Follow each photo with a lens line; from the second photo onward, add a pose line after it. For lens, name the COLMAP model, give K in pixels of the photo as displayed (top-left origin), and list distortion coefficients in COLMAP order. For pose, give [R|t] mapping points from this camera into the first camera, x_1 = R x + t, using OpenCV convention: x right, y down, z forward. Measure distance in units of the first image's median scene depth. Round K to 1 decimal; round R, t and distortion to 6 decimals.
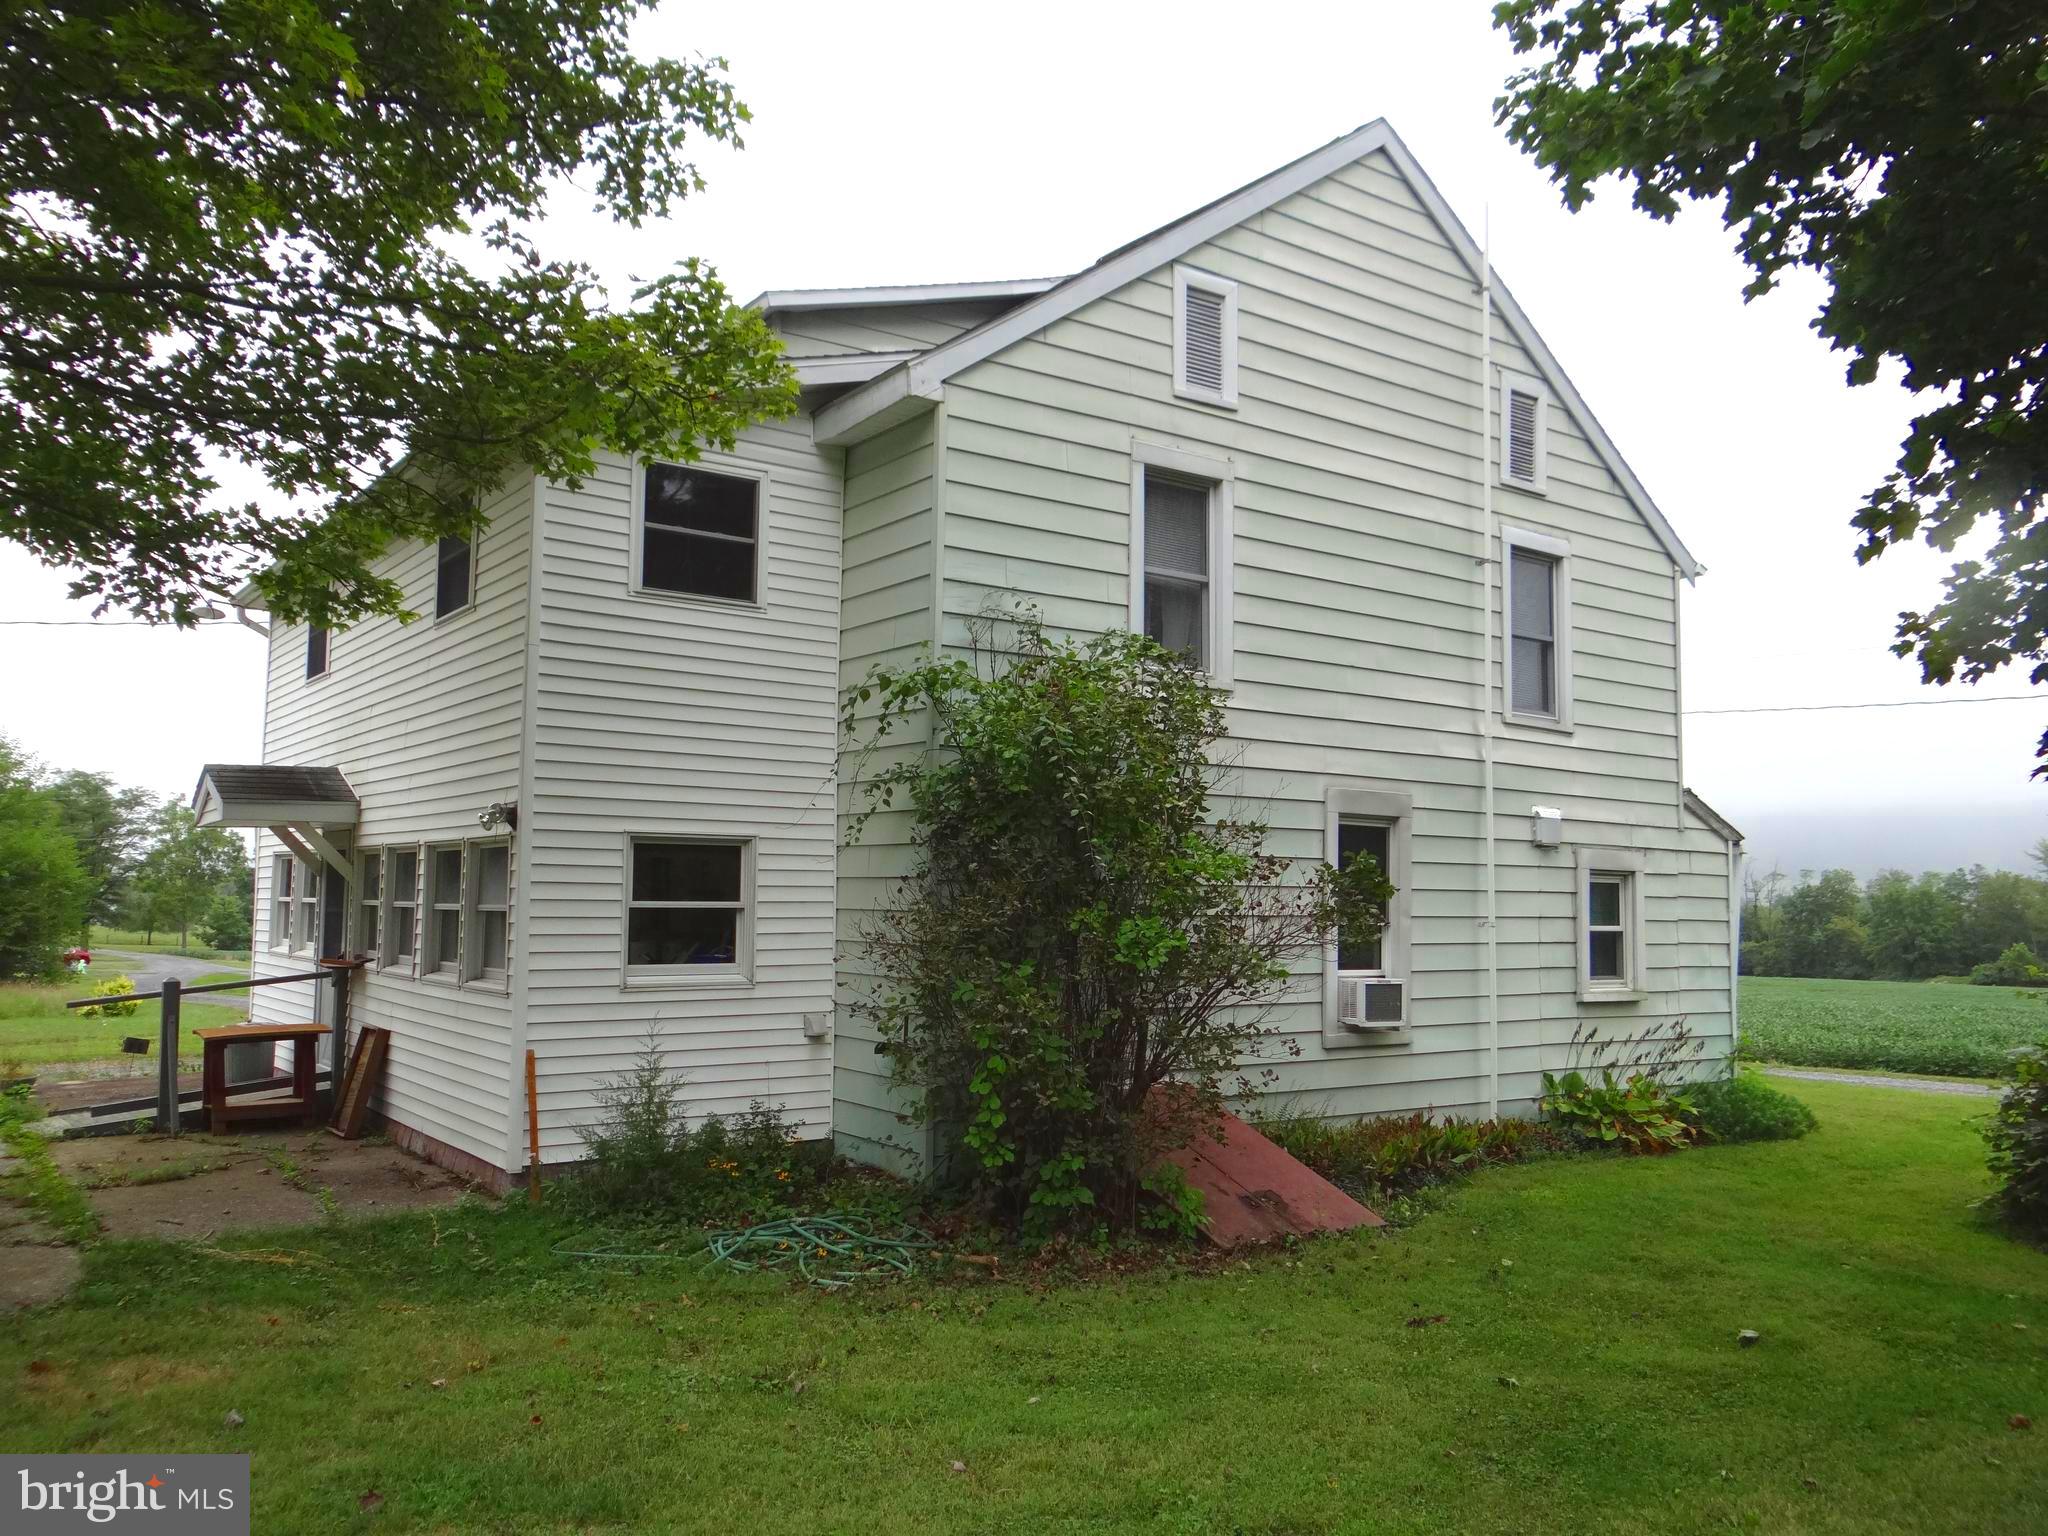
lens RADIAL K [[1609.1, 0, 1026.0], [0, 1609.1, 758.6], [0, 0, 1]] dist [-0.003122, 0.007899]
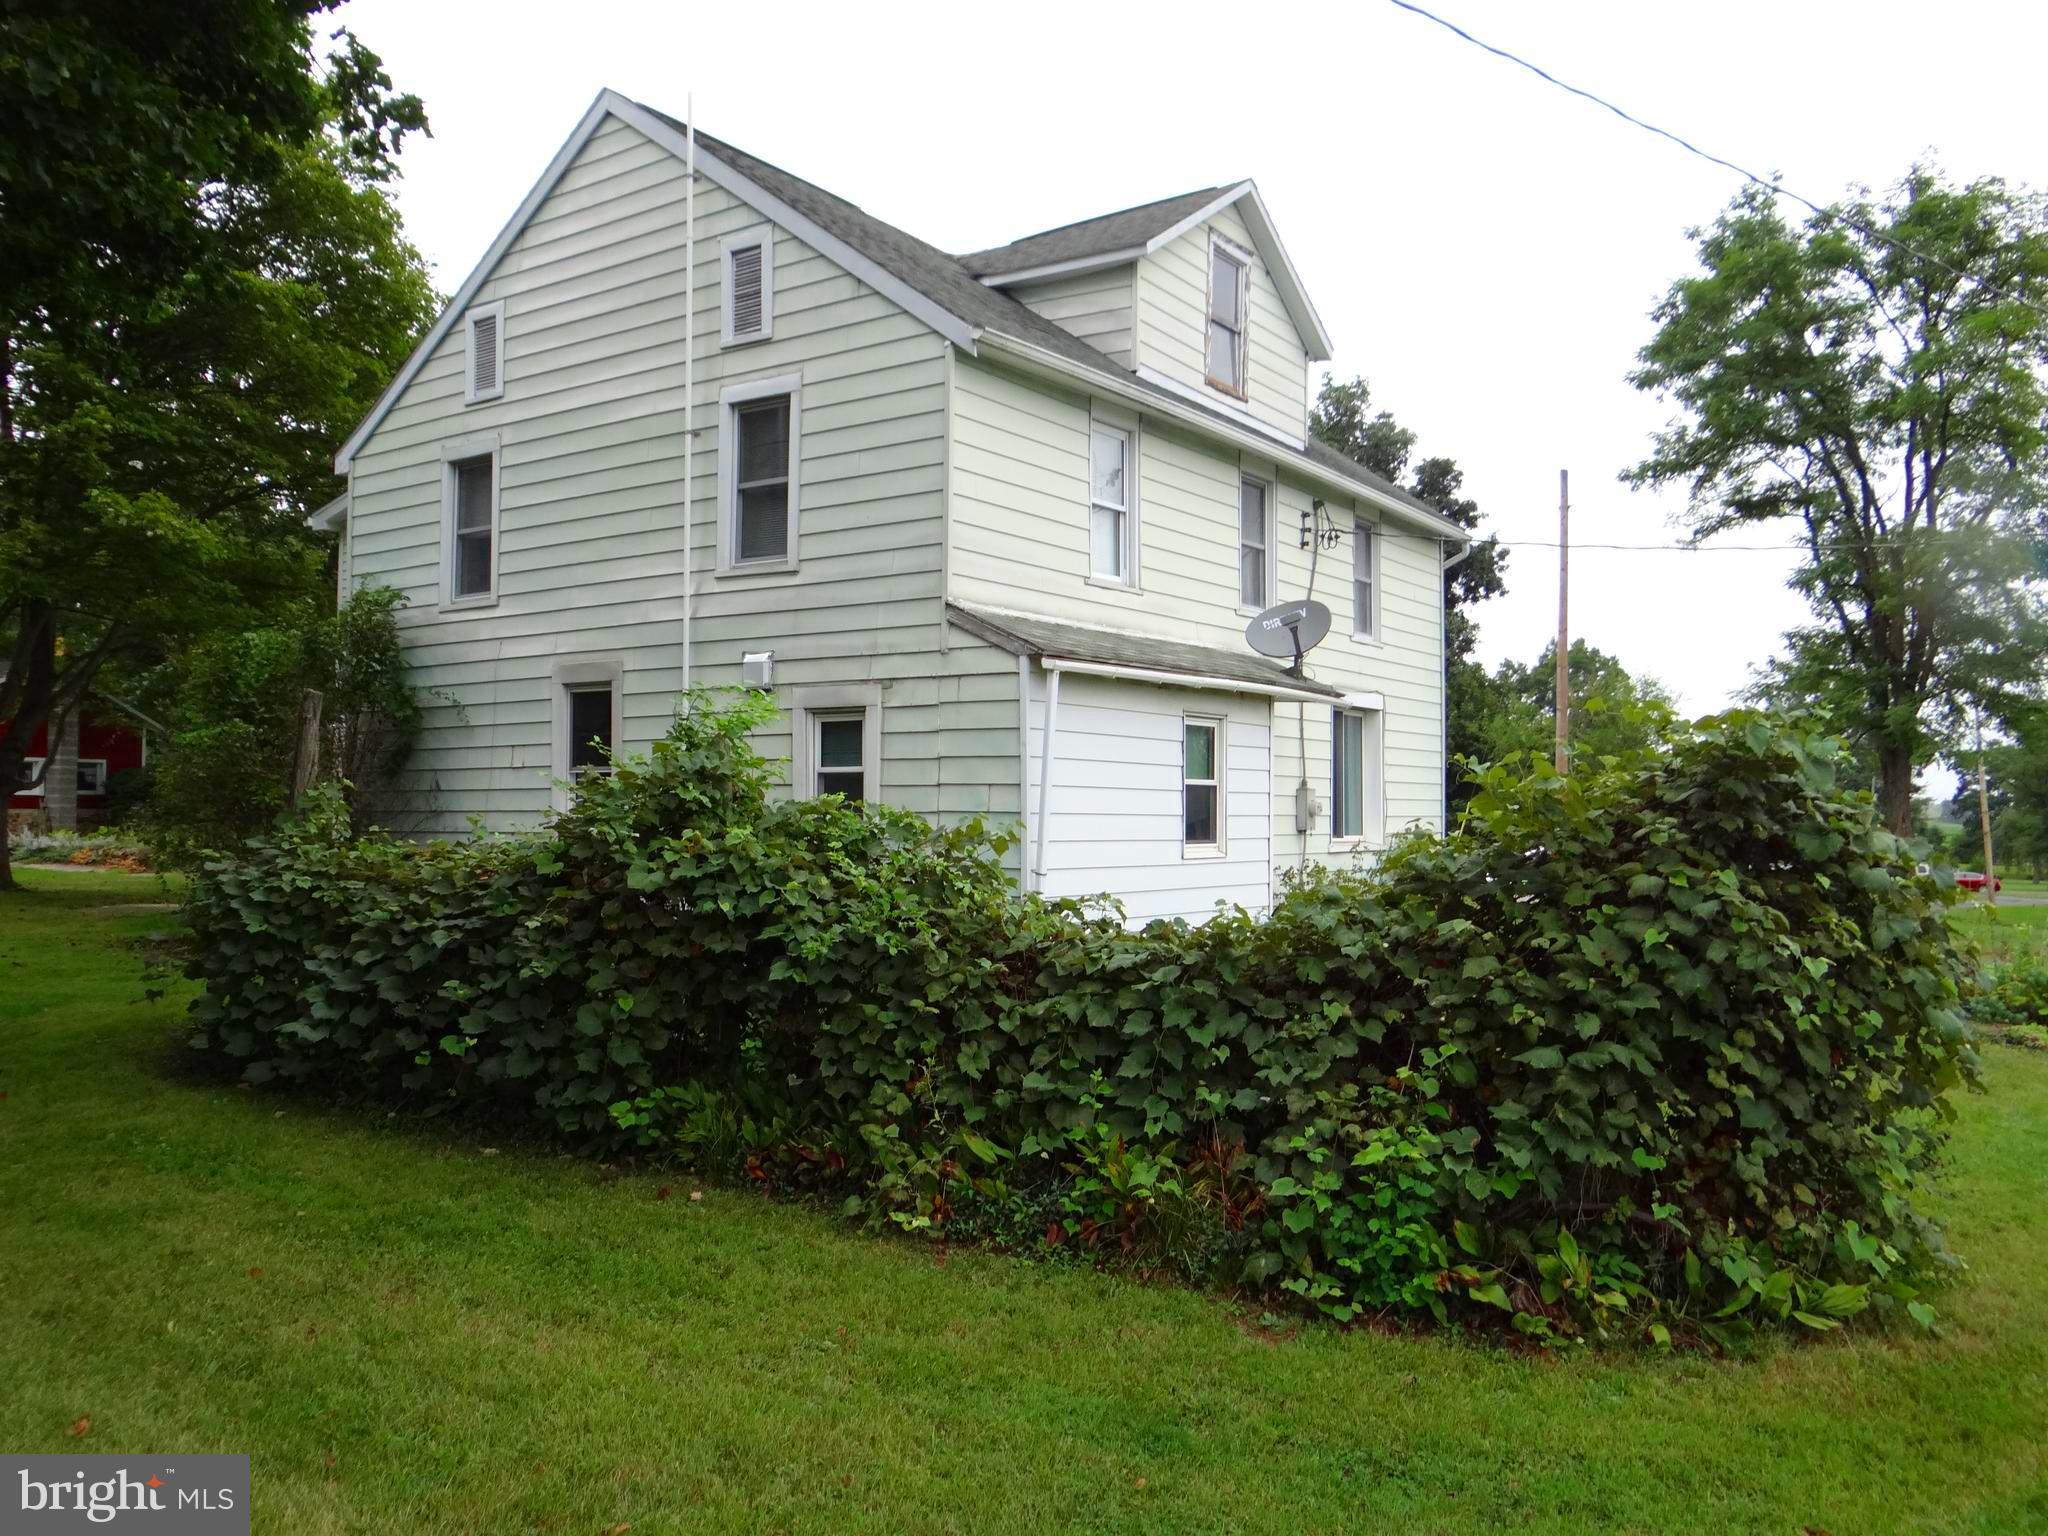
lens RADIAL K [[1609.1, 0, 1024.7], [0, 1609.1, 783.7], [0, 0, 1]] dist [-0.003122, 0.007899]
pose [[0.329956, -0.050576, -0.942641, 1.309585], [0.071741, 0.997019, -0.028382, 0.151364], [0.941266, -0.058262, 0.332601, 0.810796]]
